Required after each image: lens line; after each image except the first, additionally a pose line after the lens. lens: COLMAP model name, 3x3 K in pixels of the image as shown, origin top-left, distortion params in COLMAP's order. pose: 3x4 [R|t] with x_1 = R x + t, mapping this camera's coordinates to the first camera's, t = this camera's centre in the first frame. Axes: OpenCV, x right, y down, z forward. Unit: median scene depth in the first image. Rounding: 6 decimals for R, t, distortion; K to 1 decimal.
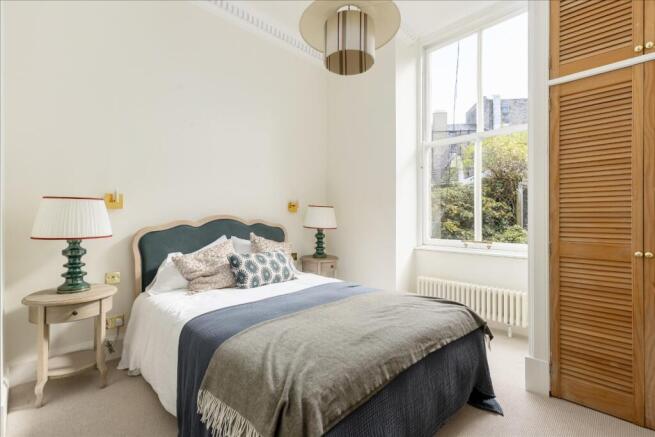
lens RADIAL K [[295.3, 0, 330.0], [0, 295.3, 221.8], [0, 0, 1]] dist [0.001124, -0.000261]
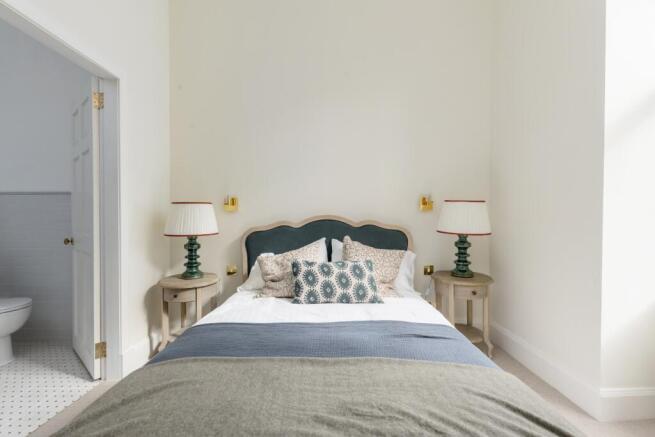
lens RADIAL K [[292.7, 0, 327.9], [0, 292.7, 220.3], [0, 0, 1]] dist [0.001572, -0.000913]
pose [[0.705134, 0.006153, -0.709047, 0.341499], [-0.008070, 0.999967, 0.000652, -0.009852], [0.709028, 0.005263, 0.705161, 0.444143]]
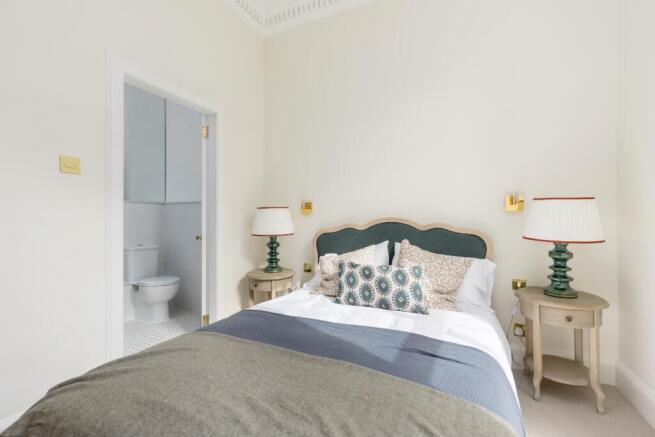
lens RADIAL K [[292.7, 0, 327.9], [0, 292.7, 220.3], [0, 0, 1]] dist [0.001572, -0.000913]
pose [[0.332998, 0.000559, -0.942928, 0.486054], [-0.010143, 0.999944, -0.002989, -0.013133], [0.942873, 0.010560, 0.332985, 0.641548]]
